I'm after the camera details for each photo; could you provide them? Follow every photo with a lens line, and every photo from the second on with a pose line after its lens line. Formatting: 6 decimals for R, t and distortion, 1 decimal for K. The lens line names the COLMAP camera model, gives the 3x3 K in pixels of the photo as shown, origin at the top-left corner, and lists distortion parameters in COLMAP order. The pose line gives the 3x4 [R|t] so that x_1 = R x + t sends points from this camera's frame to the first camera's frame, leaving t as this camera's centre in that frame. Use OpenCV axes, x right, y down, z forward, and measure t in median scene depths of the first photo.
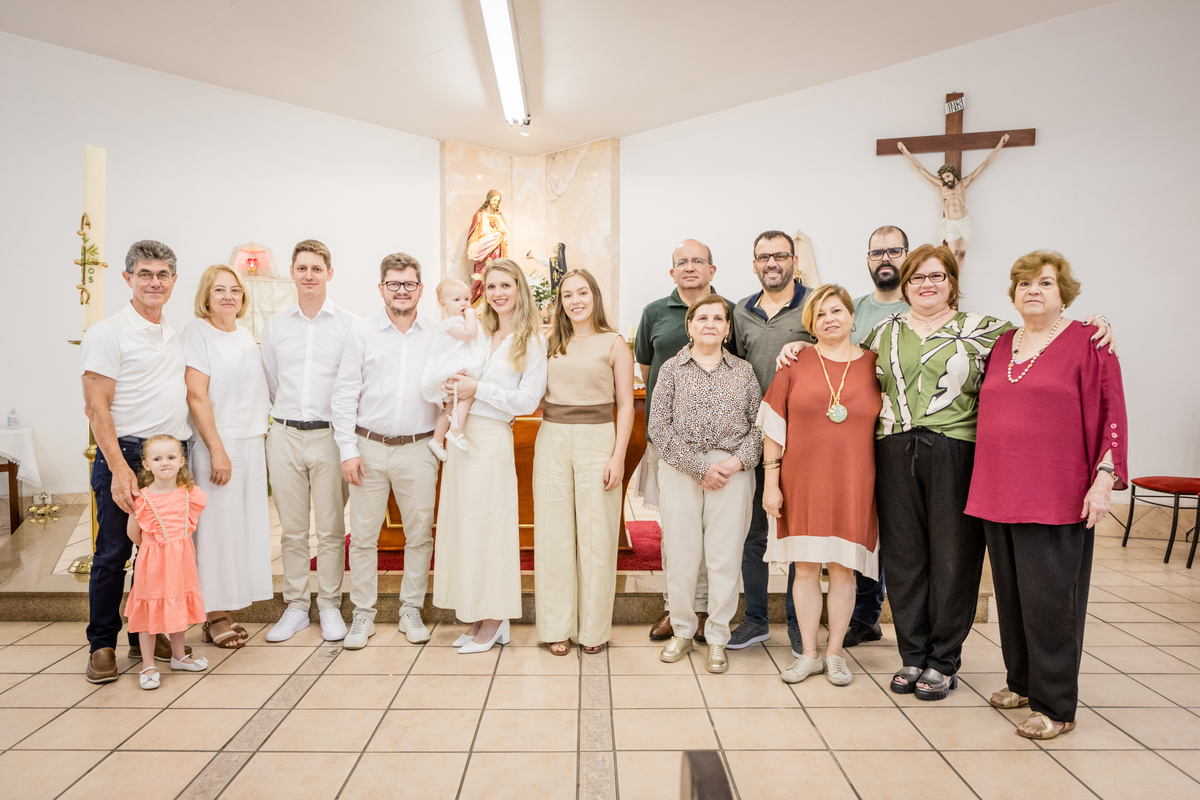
lens RADIAL K [[868.5, 0, 583.6], [0, 868.5, 411.6], [0, 0, 1]] dist [-0.008934, 0.004057]
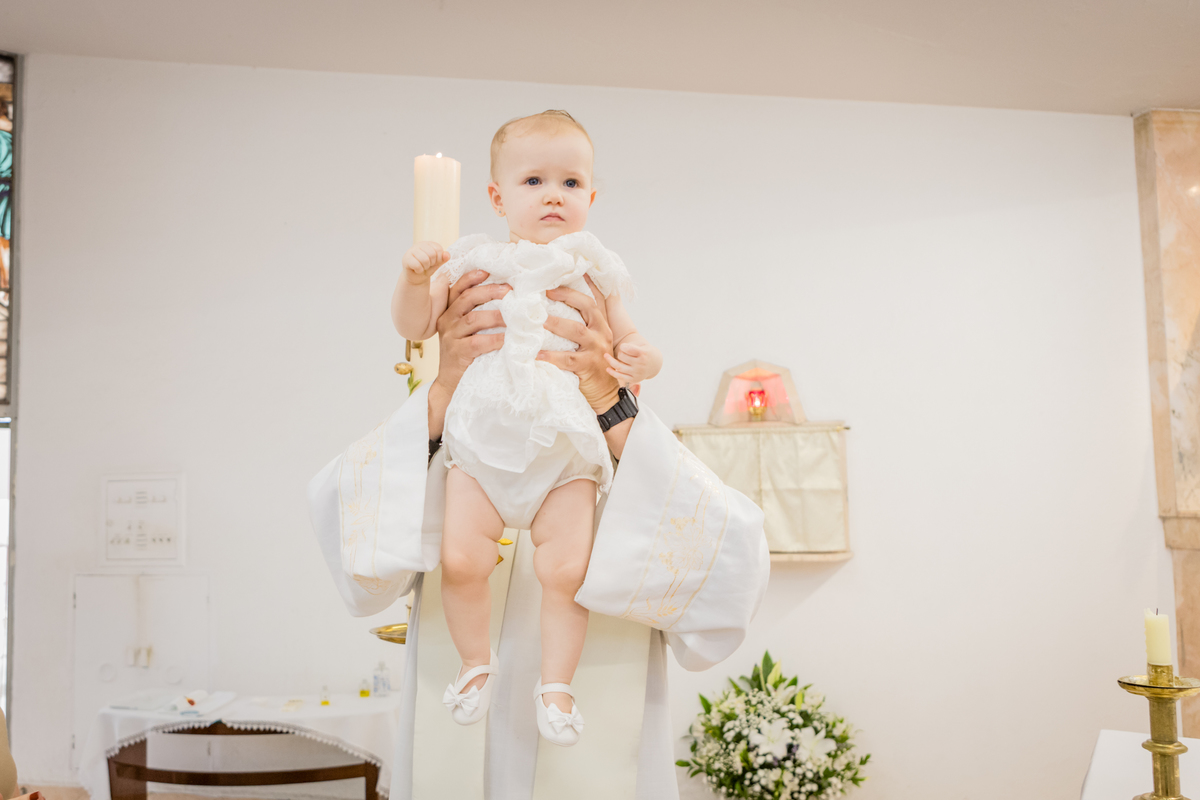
lens RADIAL K [[868.5, 0, 589.2], [0, 868.5, 413.1], [0, 0, 1]] dist [-0.008934, 0.004057]
pose [[0.877869, -0.050377, -0.476244, -0.228226], [-0.009231, 0.992487, -0.122002, -0.100641], [0.478812, 0.111498, 0.870808, 0.509178]]
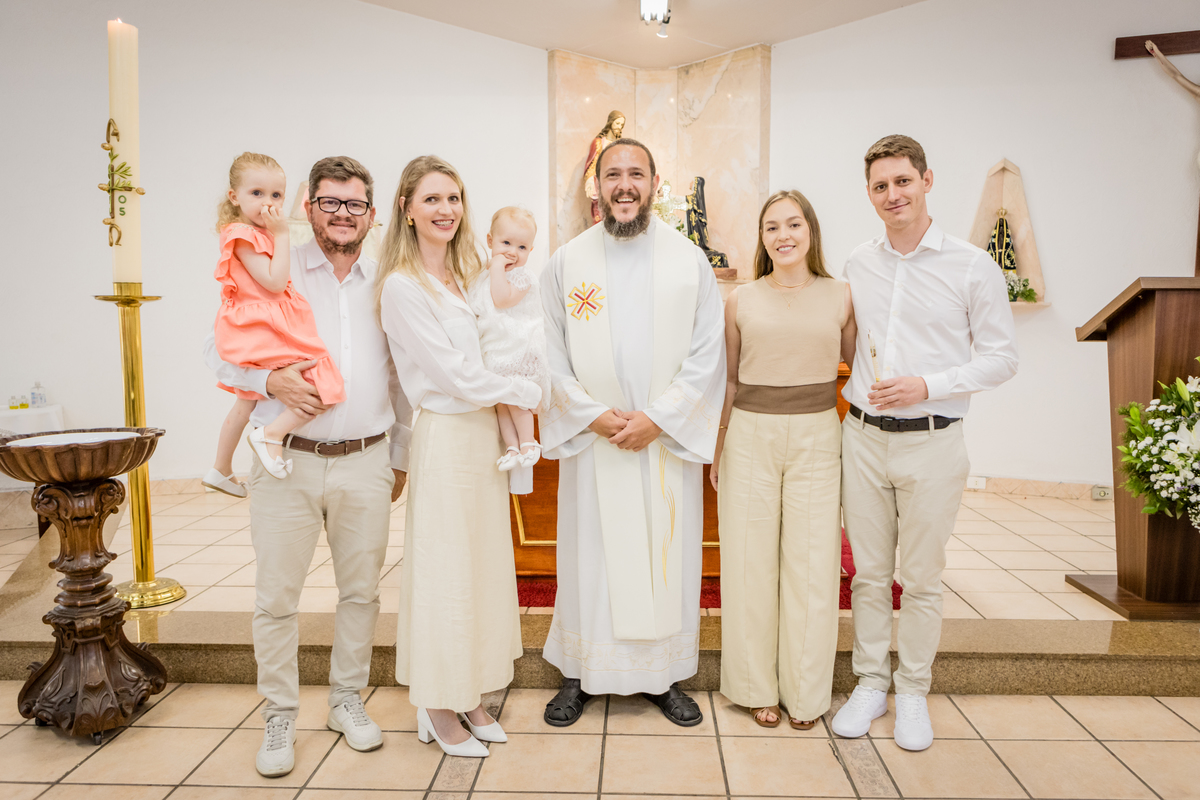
lens RADIAL K [[853.4, 0, 599.1], [0, 853.4, 417.8], [0, 0, 1]] dist [-0.010030, -0.011605]
pose [[0.999683, 0.001748, -0.025130, -0.106340], [-0.000592, 0.998944, 0.045939, -0.006649], [0.025184, -0.045910, 0.998628, 0.207813]]
